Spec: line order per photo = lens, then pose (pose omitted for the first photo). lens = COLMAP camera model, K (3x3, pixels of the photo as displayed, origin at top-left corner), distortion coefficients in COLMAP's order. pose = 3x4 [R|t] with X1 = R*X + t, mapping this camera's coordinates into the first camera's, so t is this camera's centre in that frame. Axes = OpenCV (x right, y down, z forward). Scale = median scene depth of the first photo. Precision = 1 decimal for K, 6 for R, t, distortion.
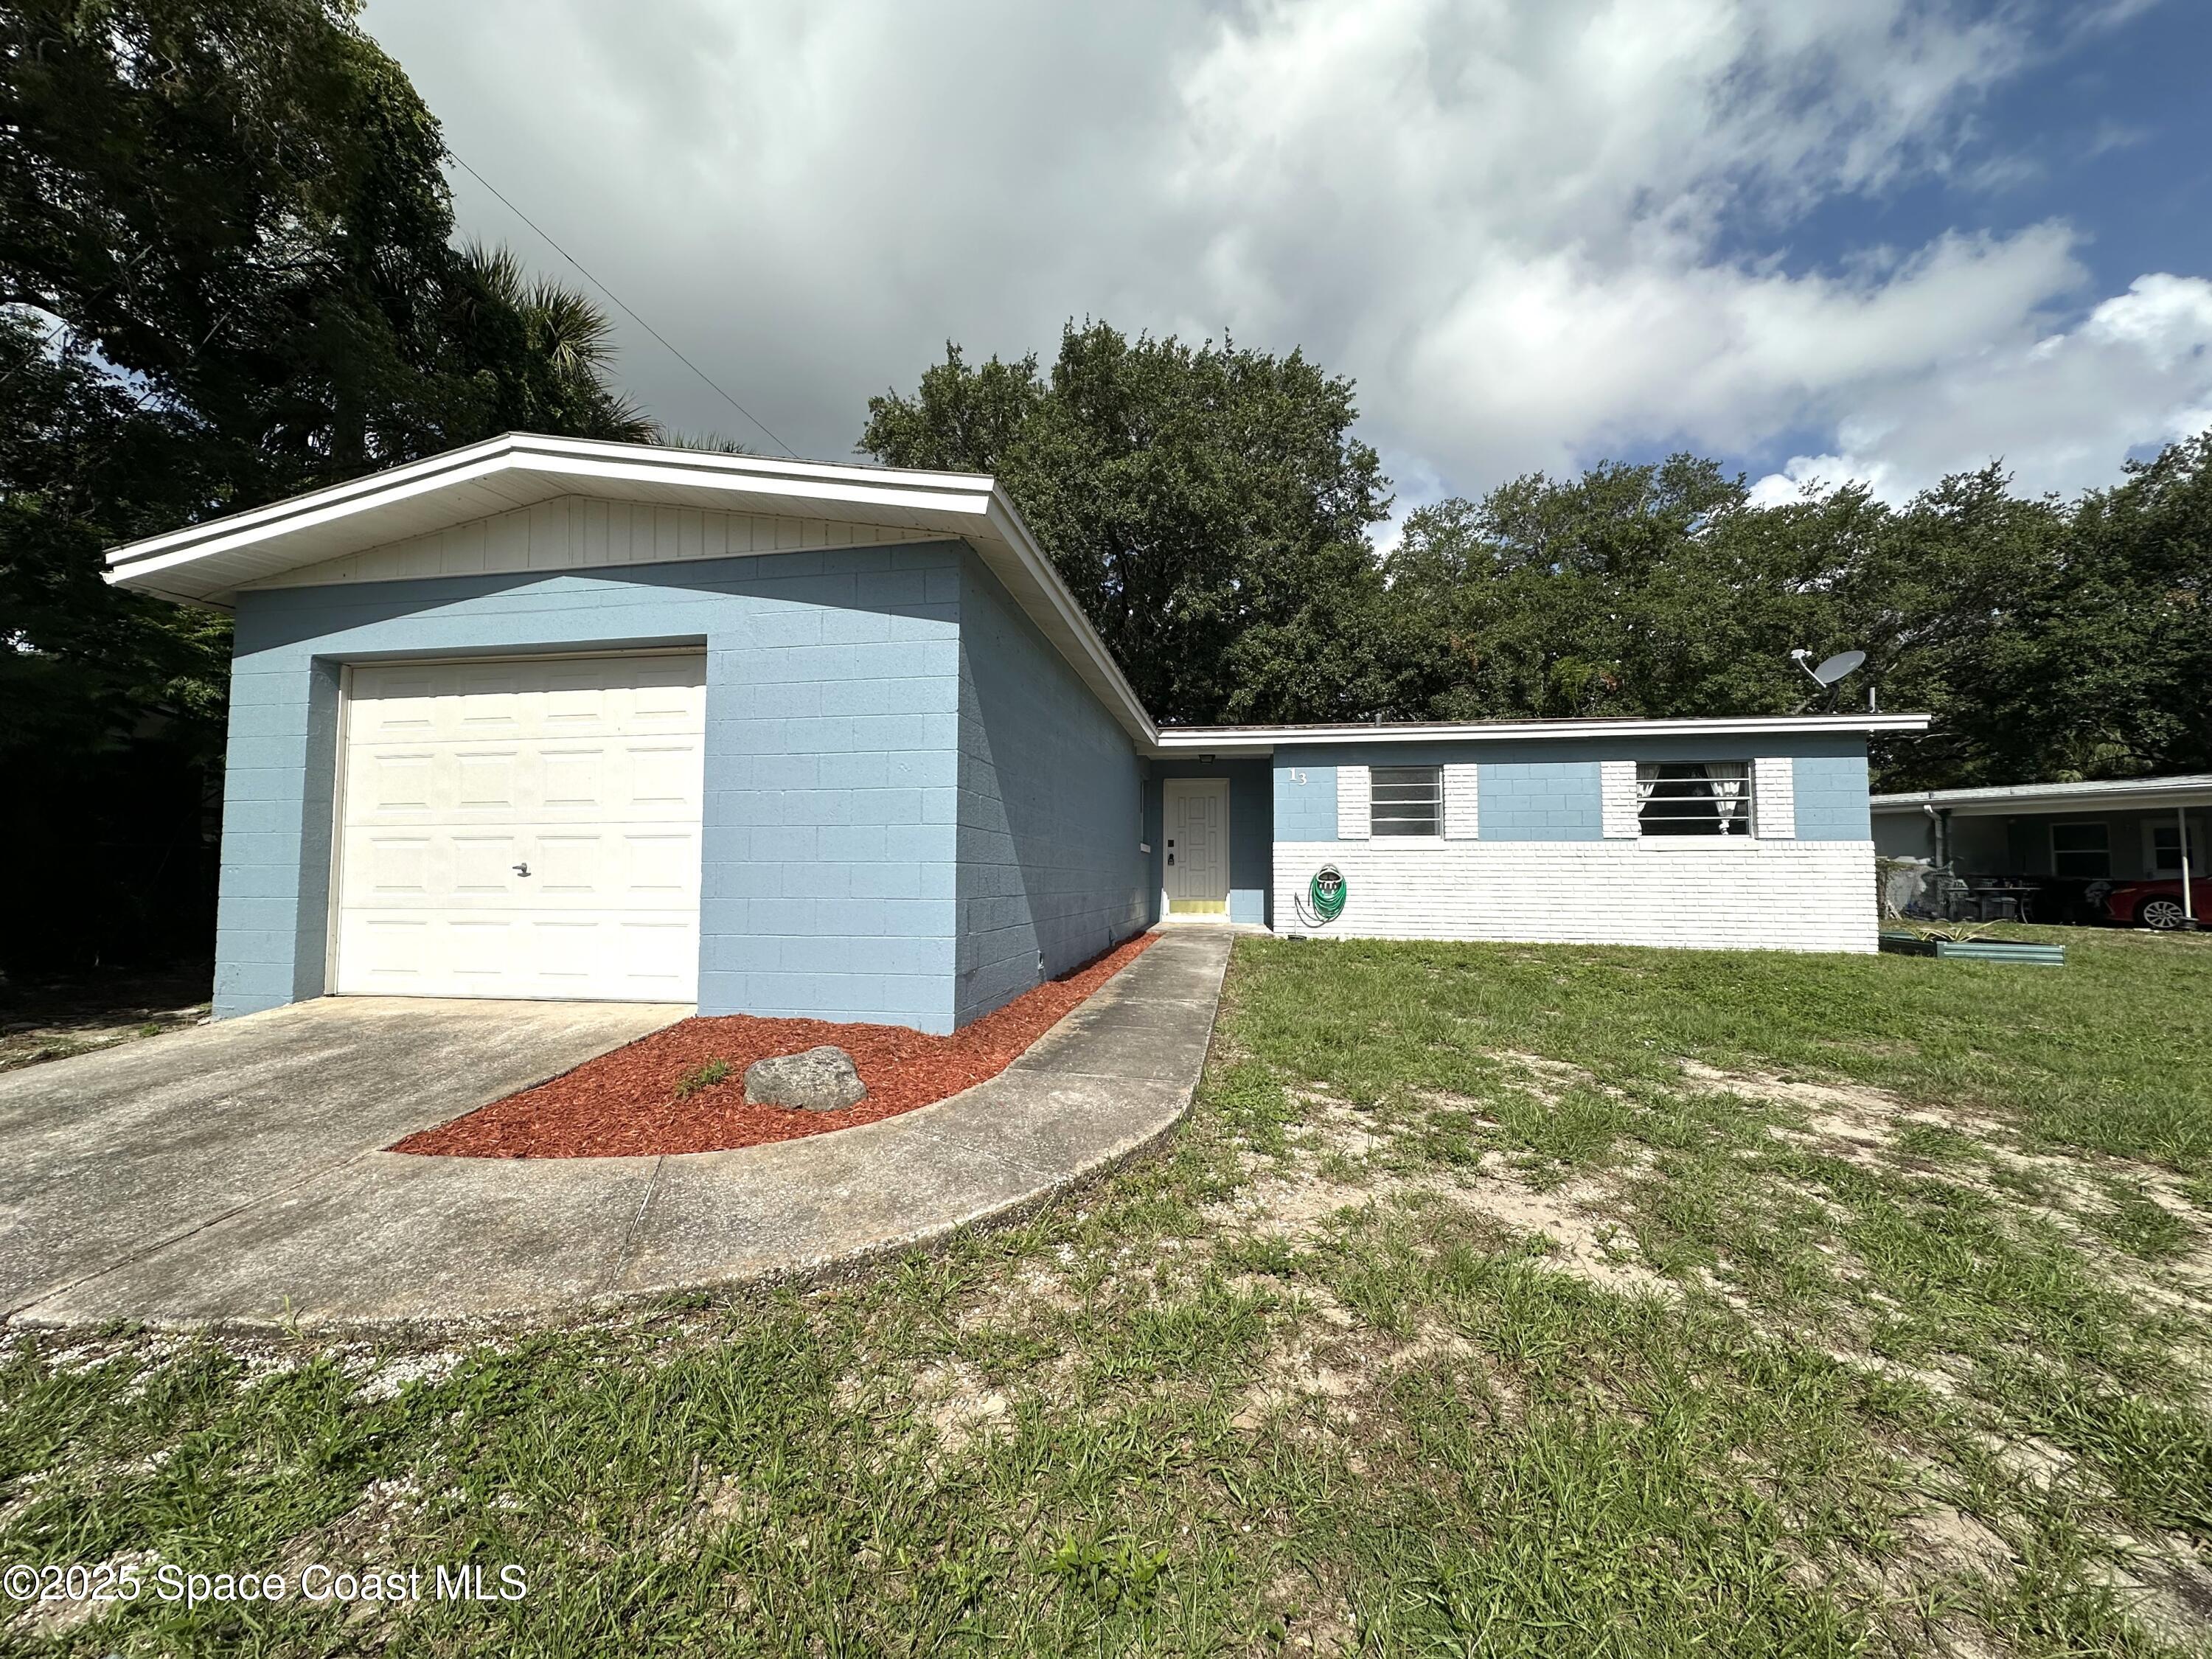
lens RADIAL K [[882.7, 0, 1107.6], [0, 882.7, 827.9], [0, 0, 1]] dist [-0.001691, 0.000133]
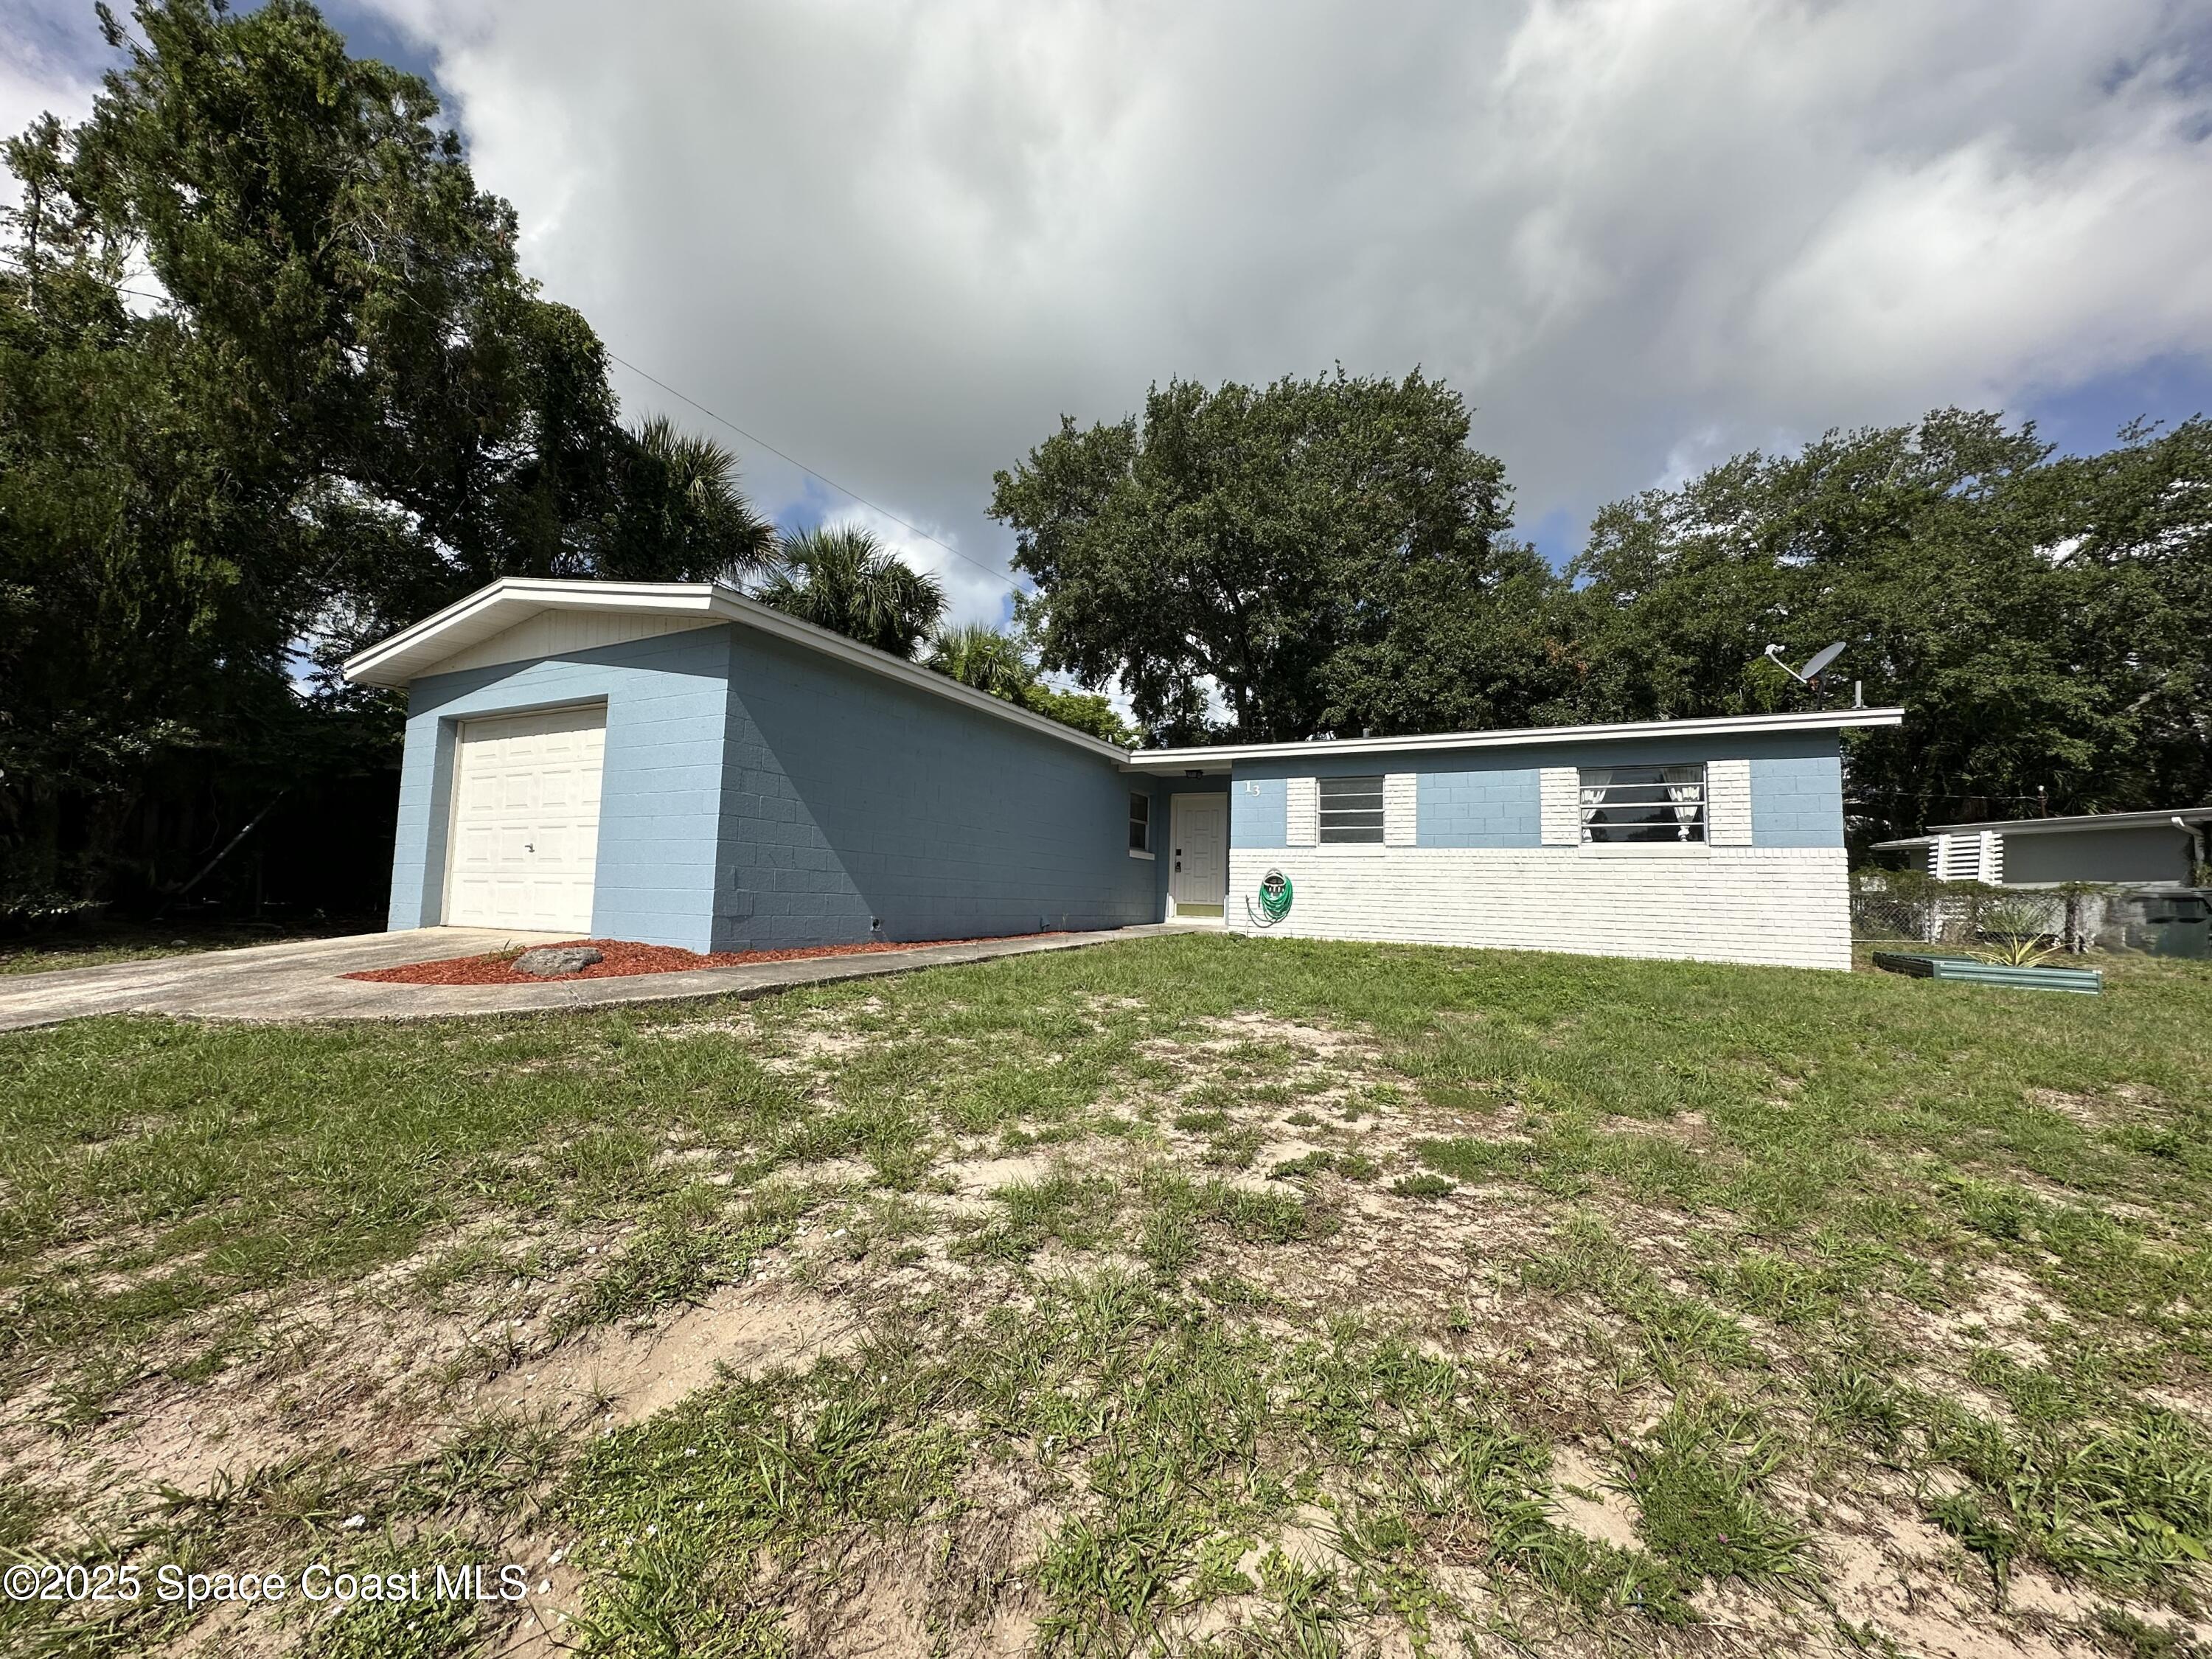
lens RADIAL K [[882.7, 0, 1103.9], [0, 882.7, 823.7], [0, 0, 1]] dist [-0.001691, 0.000133]
pose [[0.956411, -0.002688, -0.292012, 0.363760], [-0.007269, 0.999429, -0.033010, 0.023141], [0.291934, 0.033693, 0.955845, -0.095183]]
